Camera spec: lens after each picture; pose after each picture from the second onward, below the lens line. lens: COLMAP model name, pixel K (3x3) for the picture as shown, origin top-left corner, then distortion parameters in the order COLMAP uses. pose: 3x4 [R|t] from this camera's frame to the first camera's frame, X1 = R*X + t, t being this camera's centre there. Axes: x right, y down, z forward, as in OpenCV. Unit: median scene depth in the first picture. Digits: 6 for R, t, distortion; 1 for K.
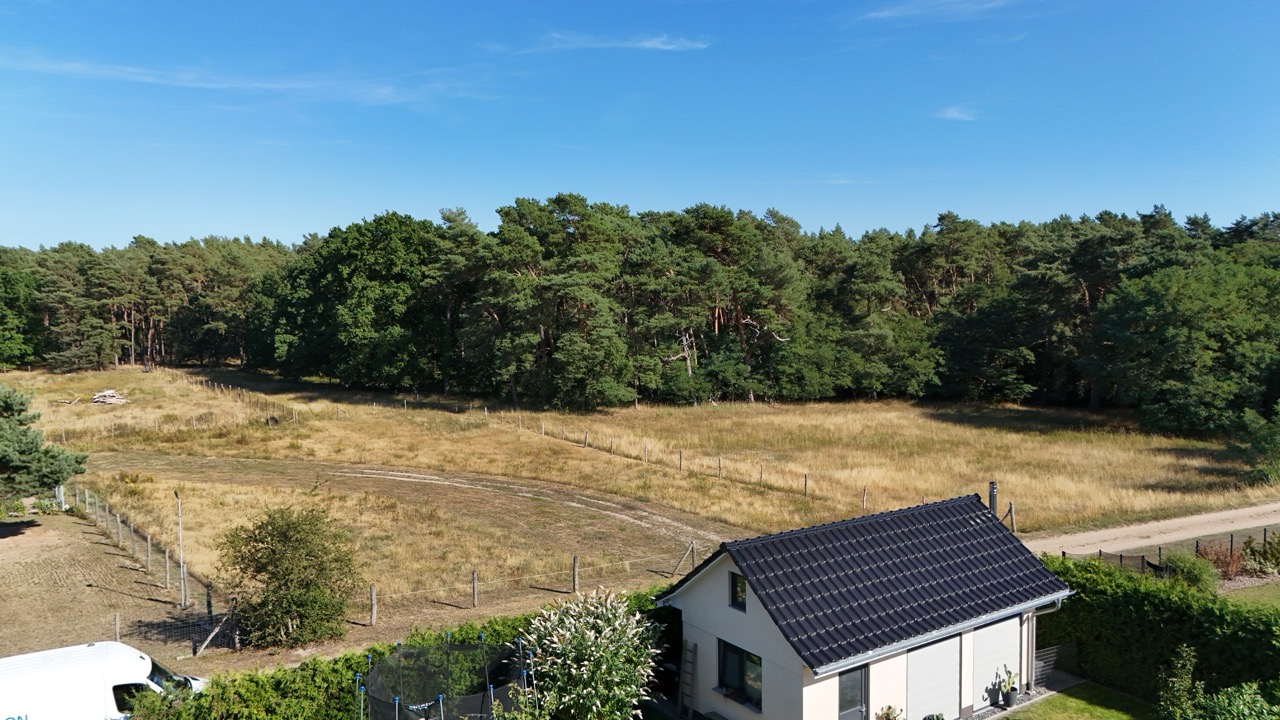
lens RADIAL K [[945.3, 0, 645.1], [0, 945.3, 356.8], [0, 0, 1]] dist [0.069148, -0.066986]
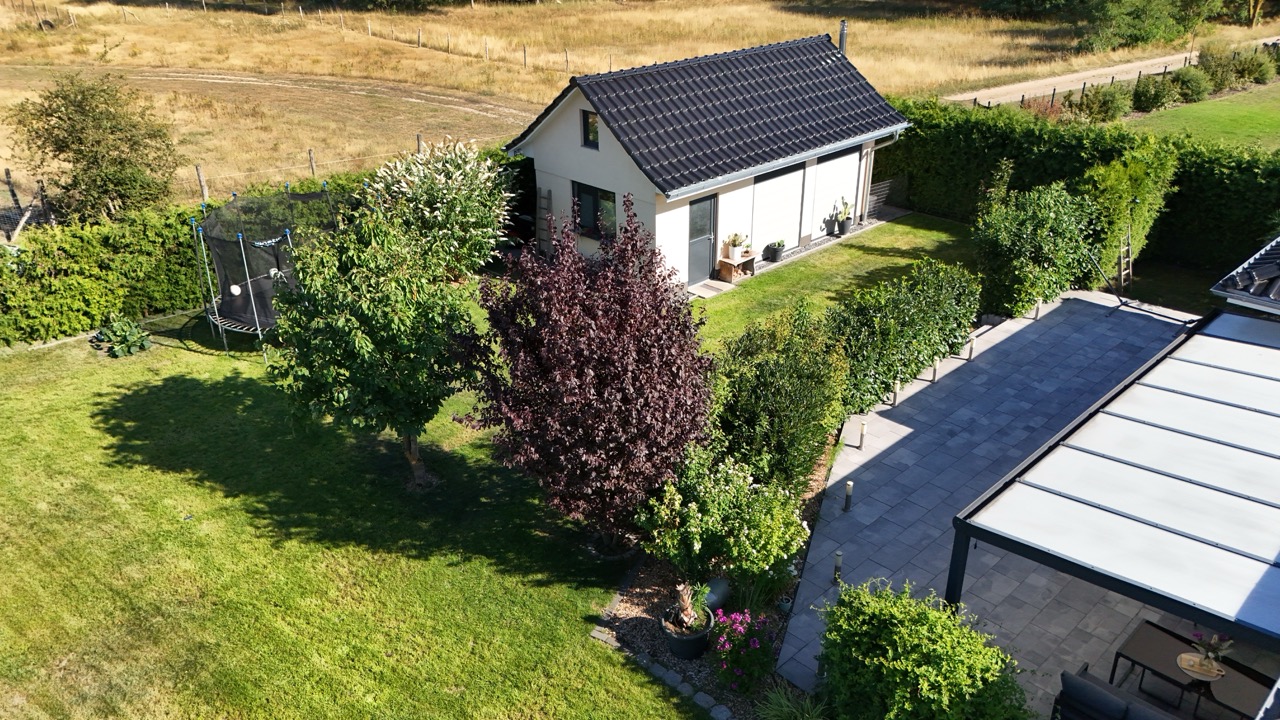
lens RADIAL K [[945.3, 0, 646.7], [0, 945.3, 361.1], [0, 0, 1]] dist [0.069148, -0.066986]
pose [[0.986964, -0.072547, 0.143665, -0.001378], [0.012742, 0.925063, 0.379600, 0.054033], [-0.160438, -0.372821, 0.913928, 0.003807]]
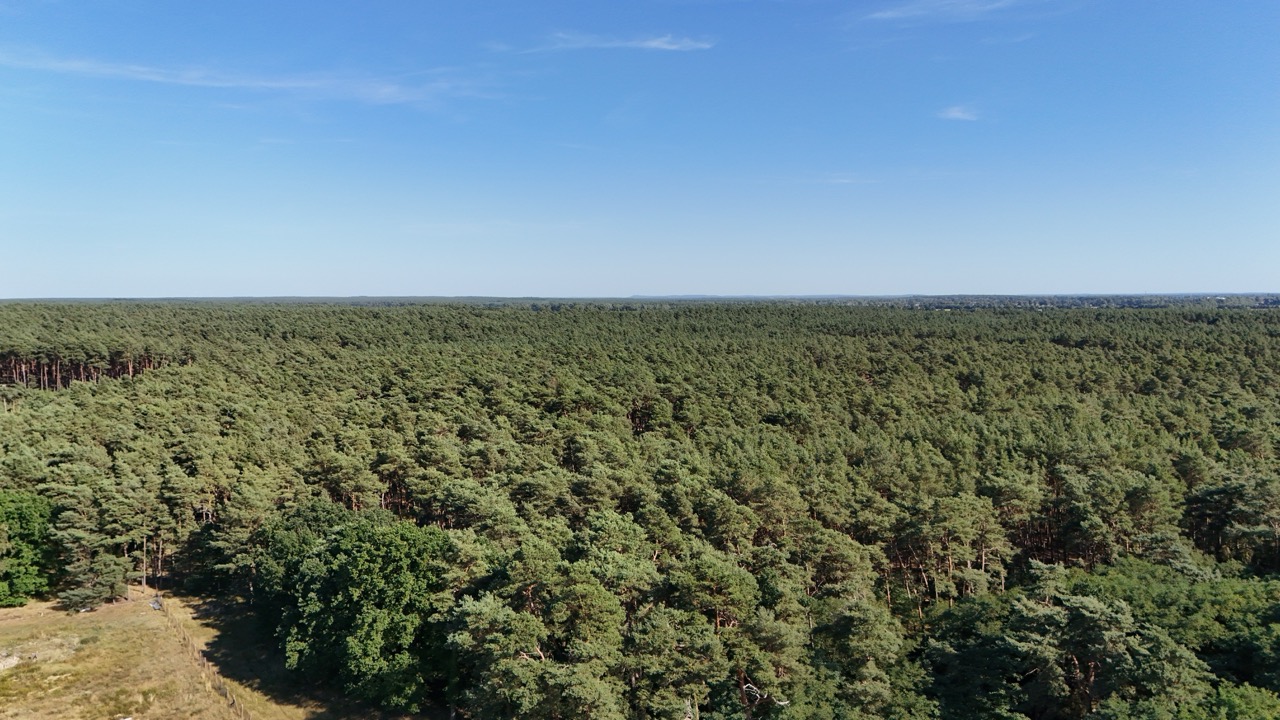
lens RADIAL K [[945.3, 0, 648.3], [0, 945.3, 371.1], [0, 0, 1]] dist [0.069148, -0.066986]
pose [[0.999998, 0.001967, -0.000507, 0.000609], [-0.001964, 0.999970, 0.007459, -0.362115], [0.000521, -0.007458, 0.999972, -0.026820]]
